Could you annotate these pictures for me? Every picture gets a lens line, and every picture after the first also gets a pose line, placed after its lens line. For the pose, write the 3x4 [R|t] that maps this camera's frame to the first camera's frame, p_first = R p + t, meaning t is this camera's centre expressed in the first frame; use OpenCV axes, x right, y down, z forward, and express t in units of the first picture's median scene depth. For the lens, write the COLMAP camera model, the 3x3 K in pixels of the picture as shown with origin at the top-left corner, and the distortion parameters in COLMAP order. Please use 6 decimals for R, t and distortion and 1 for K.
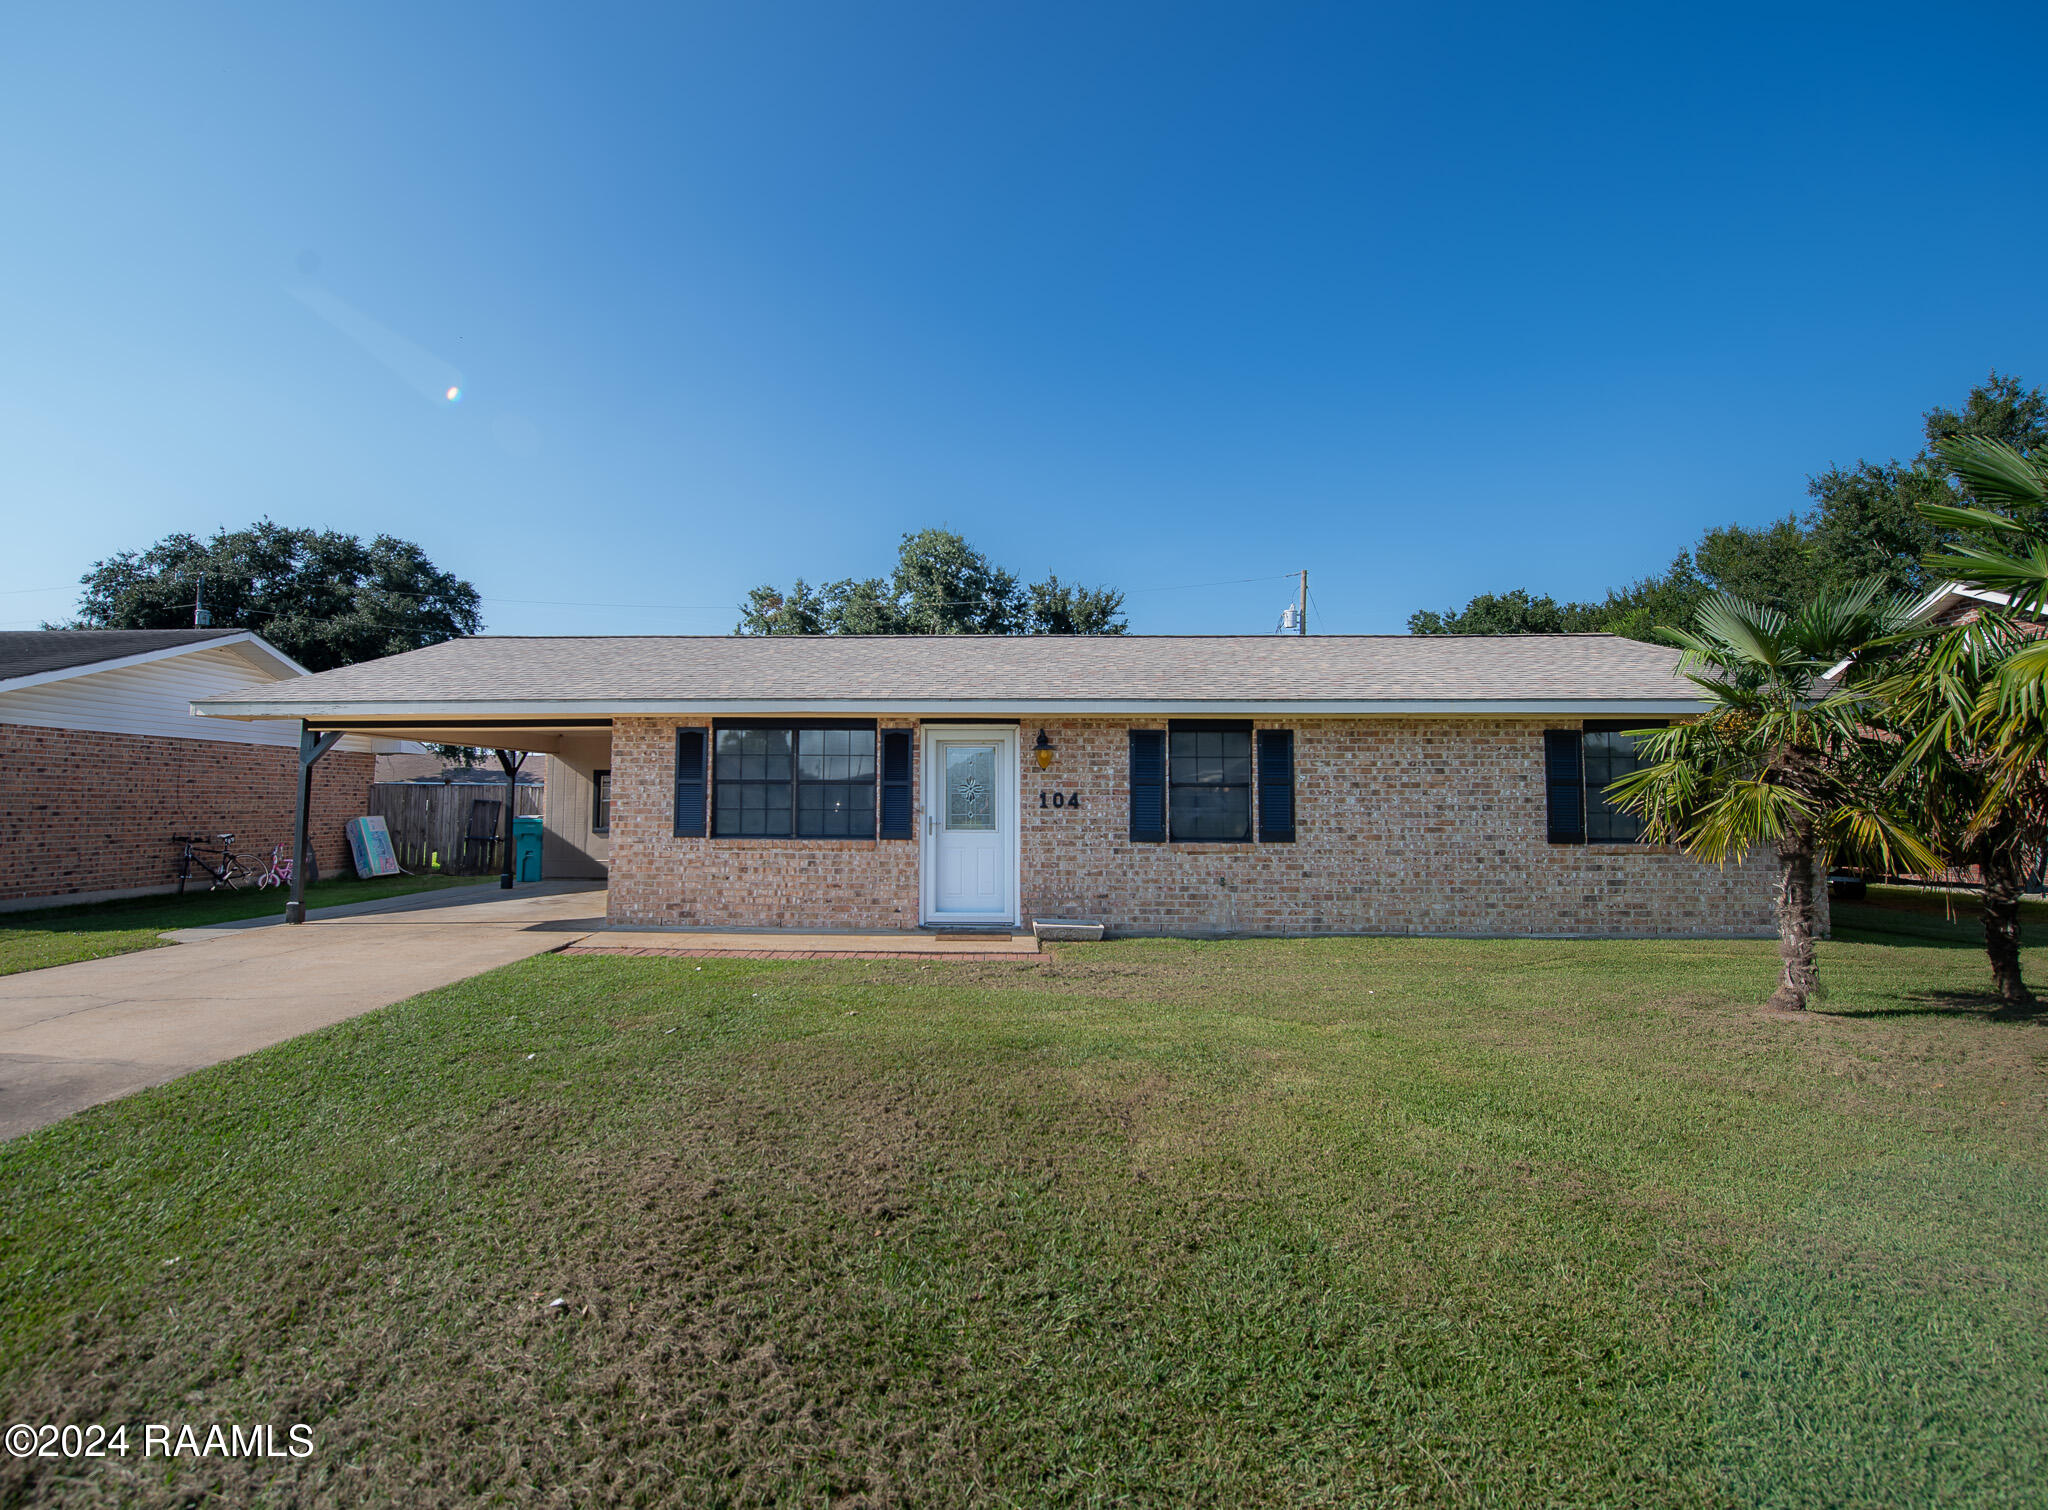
lens RADIAL K [[910.8, 0, 972.5], [0, 910.8, 744.1], [0, 0, 1]] dist [-0.016222, -0.000868]
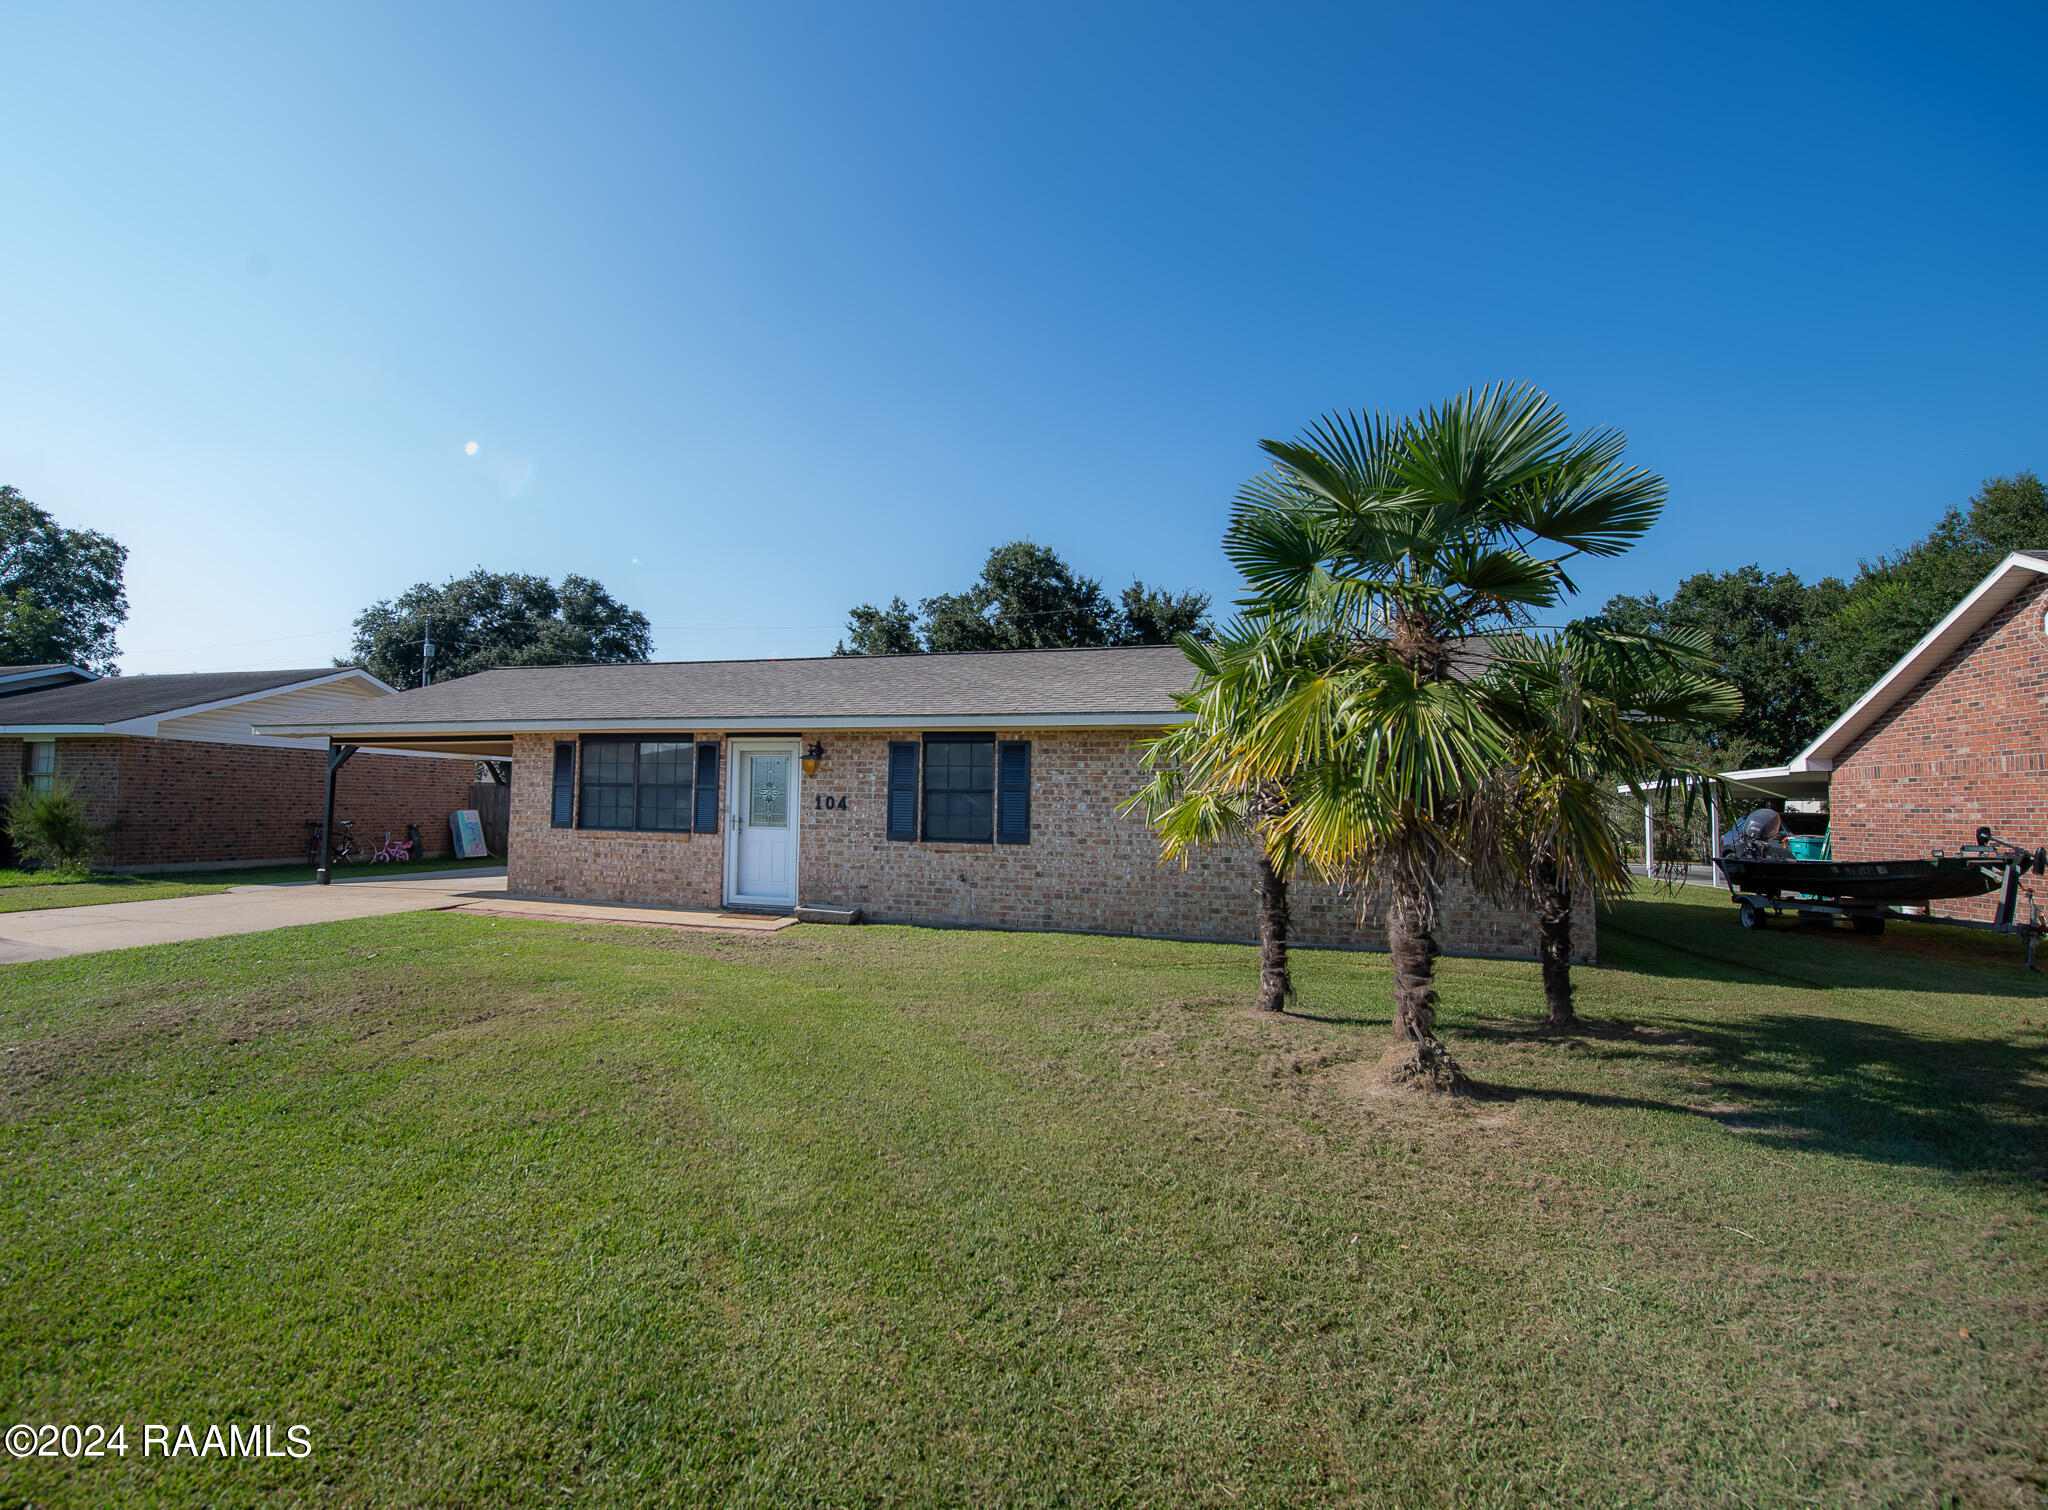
lens RADIAL K [[906.0, 0, 917.4], [0, 906.0, 760.2], [0, 0, 1]] dist [-0.014083, -0.000391]
pose [[0.962135, 0.000844, -0.272574, 0.505097], [0.002285, 0.999935, 0.011160, -0.004928], [0.272565, -0.011360, 0.962070, -0.074906]]
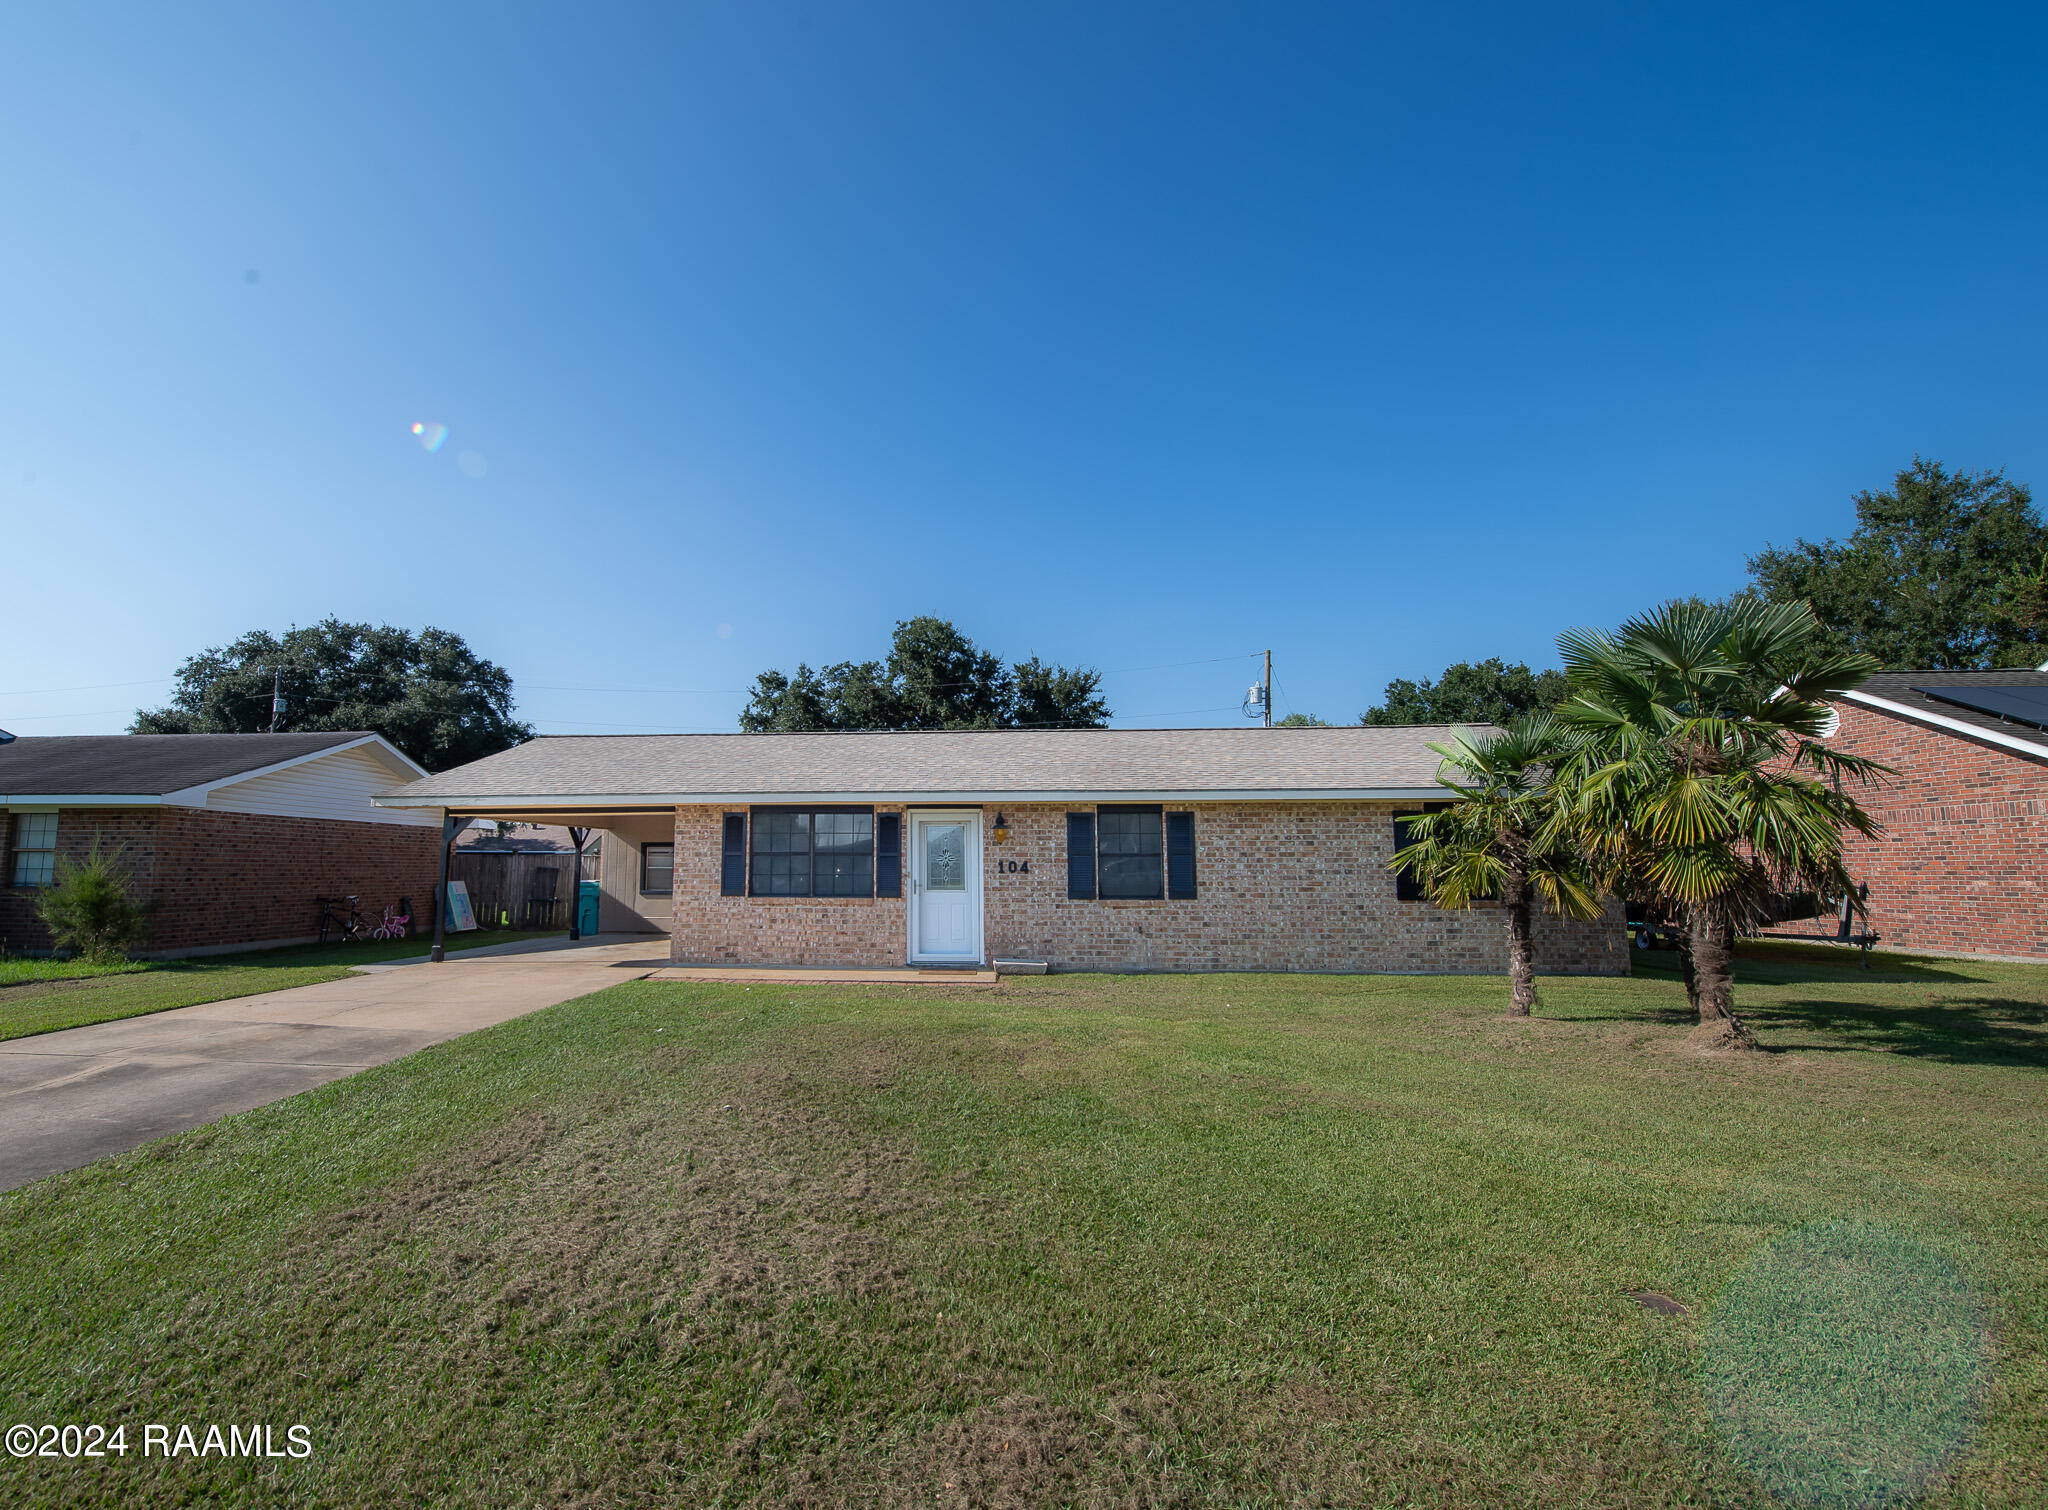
lens RADIAL K [[906.0, 0, 917.4], [0, 906.0, 760.2], [0, 0, 1]] dist [-0.014083, -0.000391]
pose [[0.998406, -0.009639, -0.055612, 0.031126], [0.006641, 0.998528, -0.053838, -0.021922], [0.056049, 0.053383, 0.997000, -0.303738]]
